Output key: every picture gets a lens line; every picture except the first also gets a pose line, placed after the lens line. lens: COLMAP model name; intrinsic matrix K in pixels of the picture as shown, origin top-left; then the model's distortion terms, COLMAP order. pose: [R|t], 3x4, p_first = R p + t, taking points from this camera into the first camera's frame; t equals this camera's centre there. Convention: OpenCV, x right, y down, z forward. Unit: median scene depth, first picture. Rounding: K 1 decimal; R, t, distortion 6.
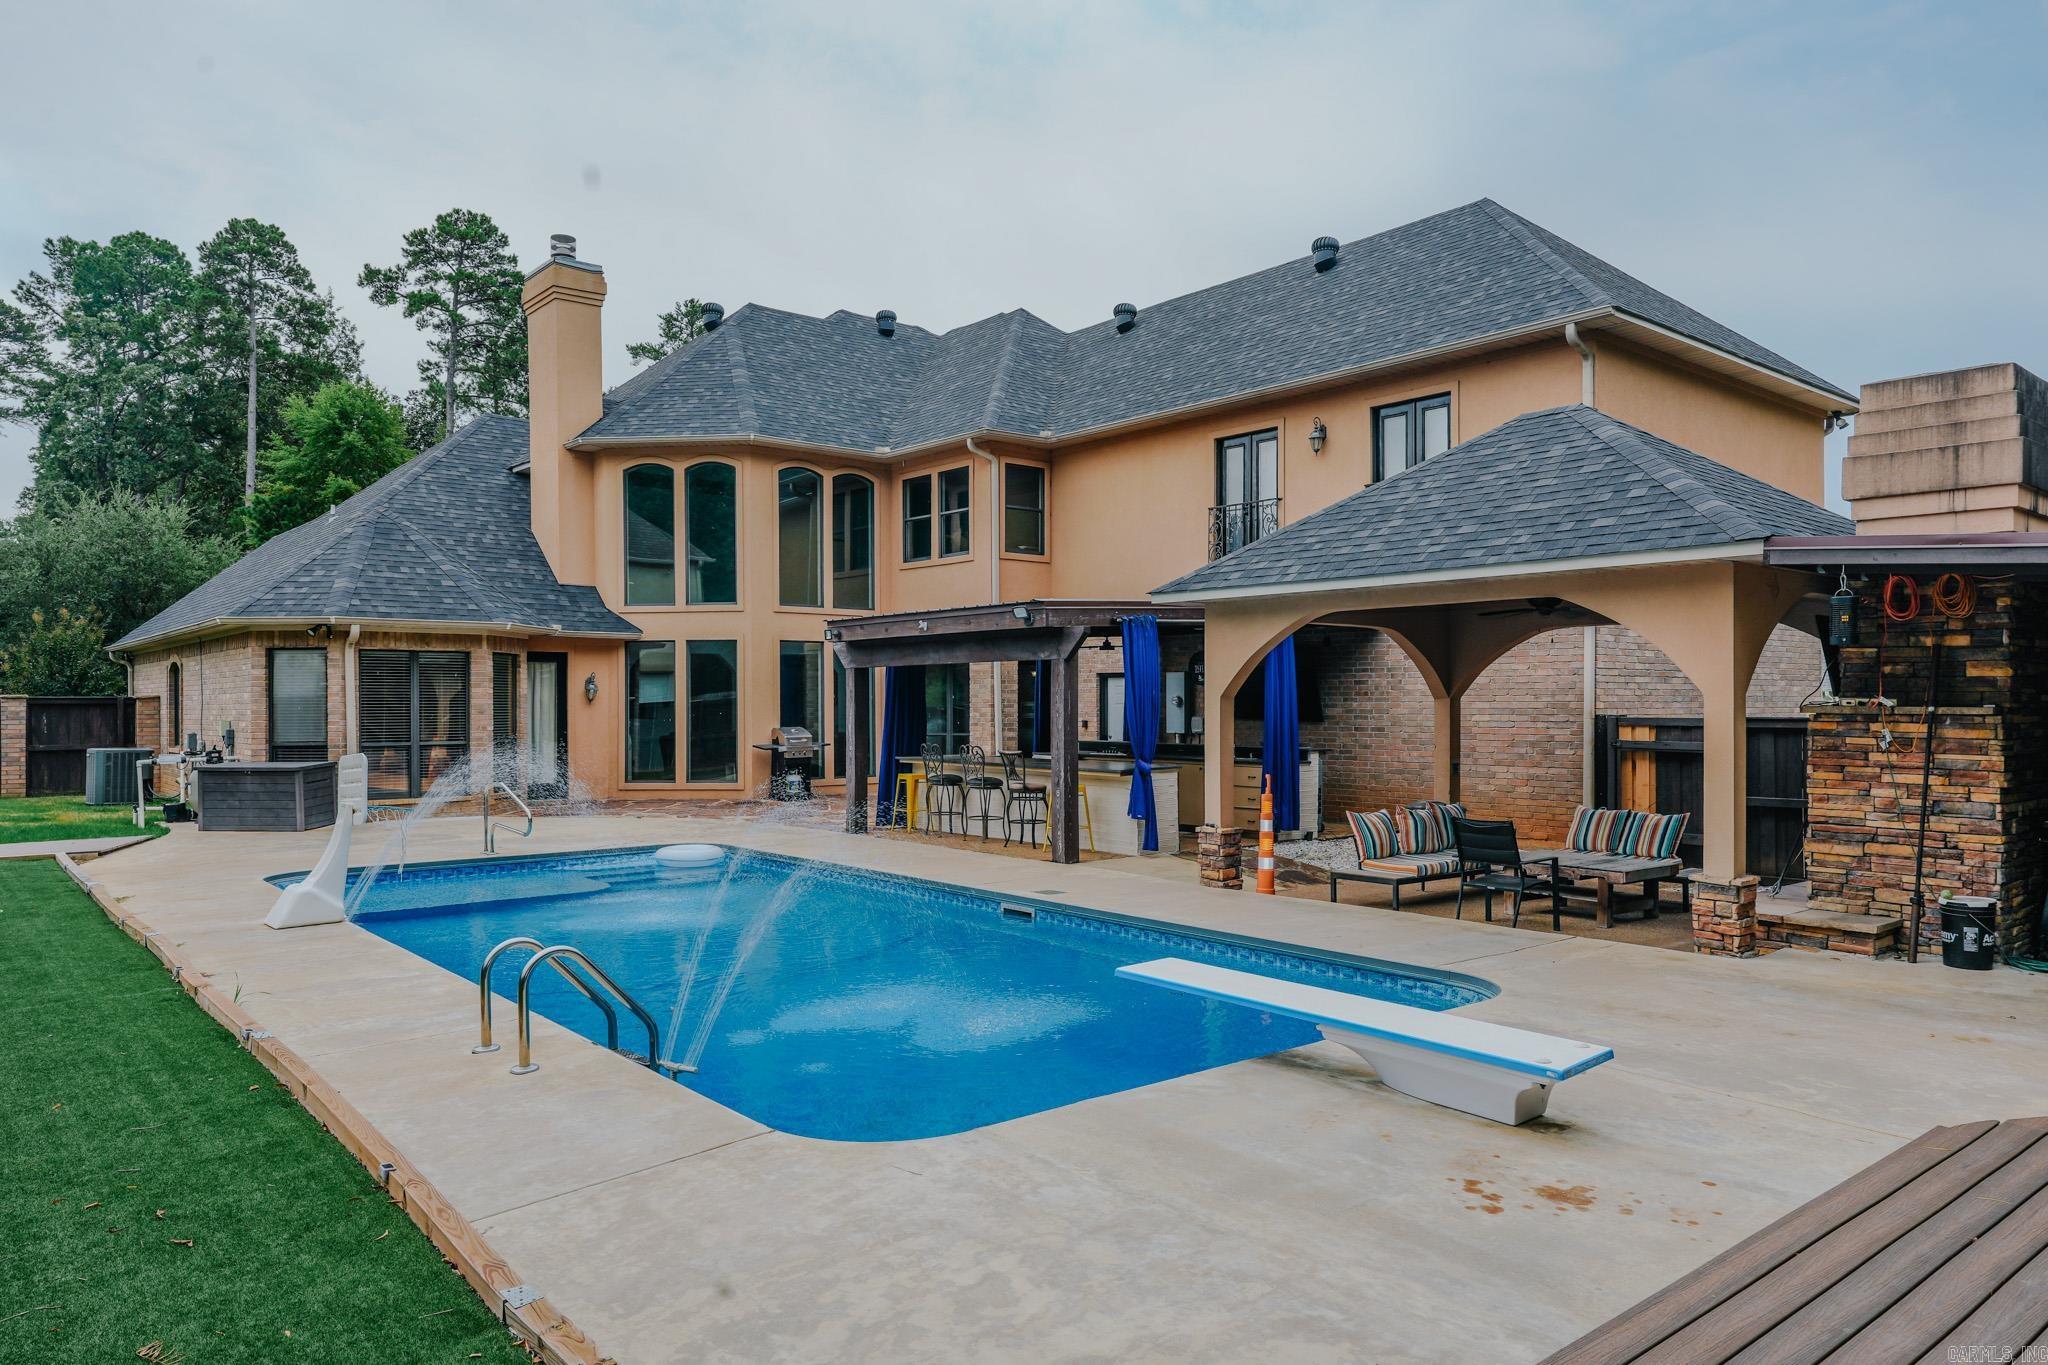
lens RADIAL K [[1349.2, 0, 1034.1], [0, 1349.2, 692.4], [0, 0, 1]] dist [0.020332, 0.007720]
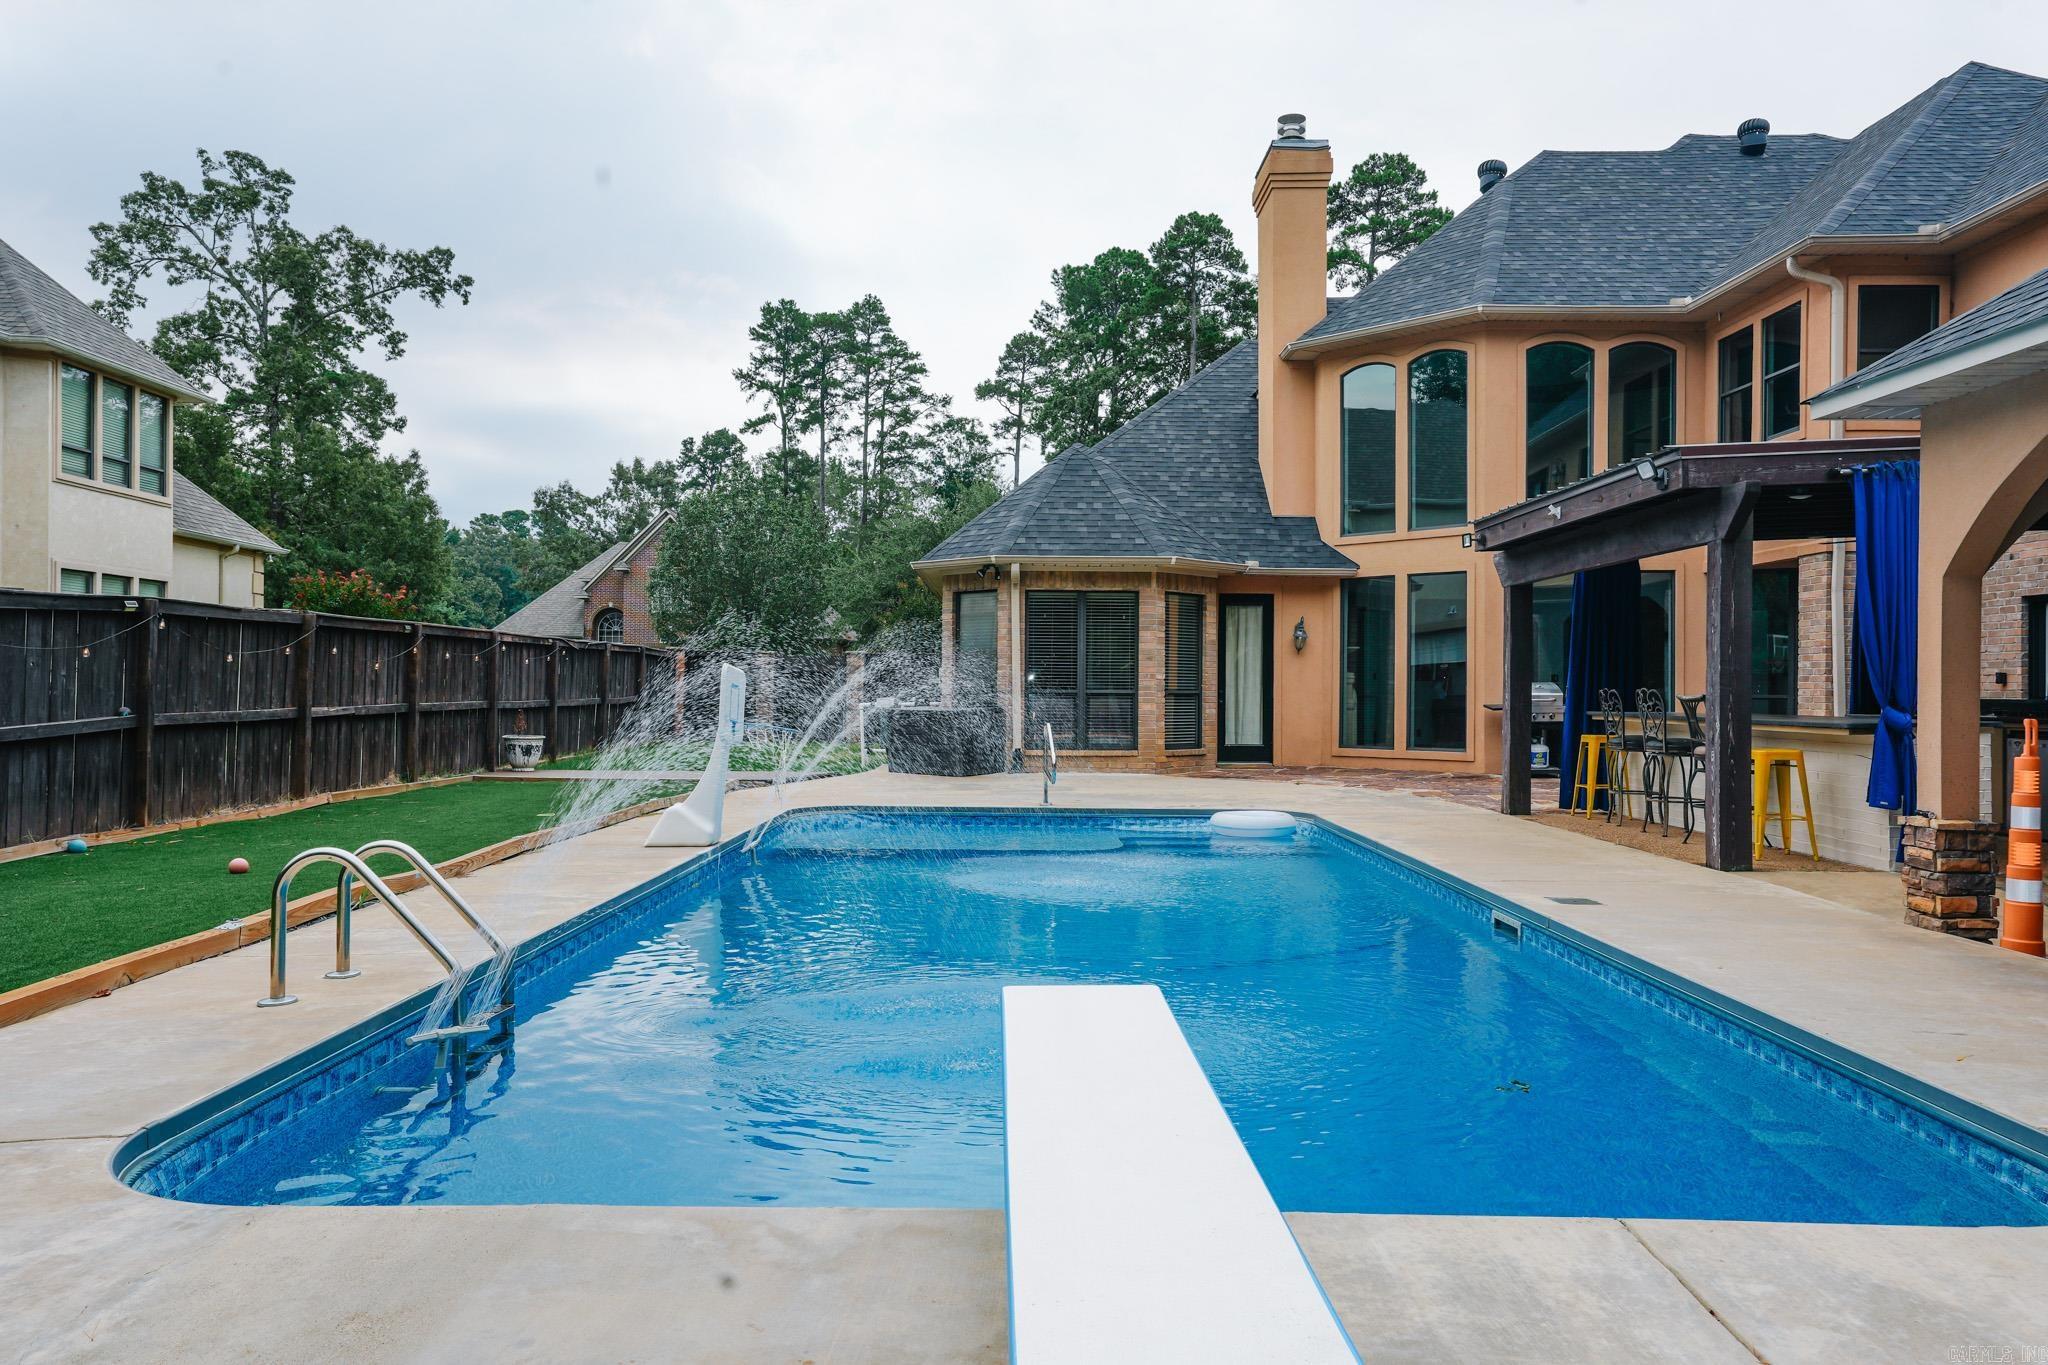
lens RADIAL K [[1469.8, 0, 1027.1], [0, 1469.8, 675.4], [0, 0, 1]] dist [0.035355, 0.006355]
pose [[0.765867, 0.000494, -0.642999, 0.136343], [-0.004050, 0.999984, -0.004056, 0.026517], [0.642986, 0.005711, 0.765856, 0.175037]]
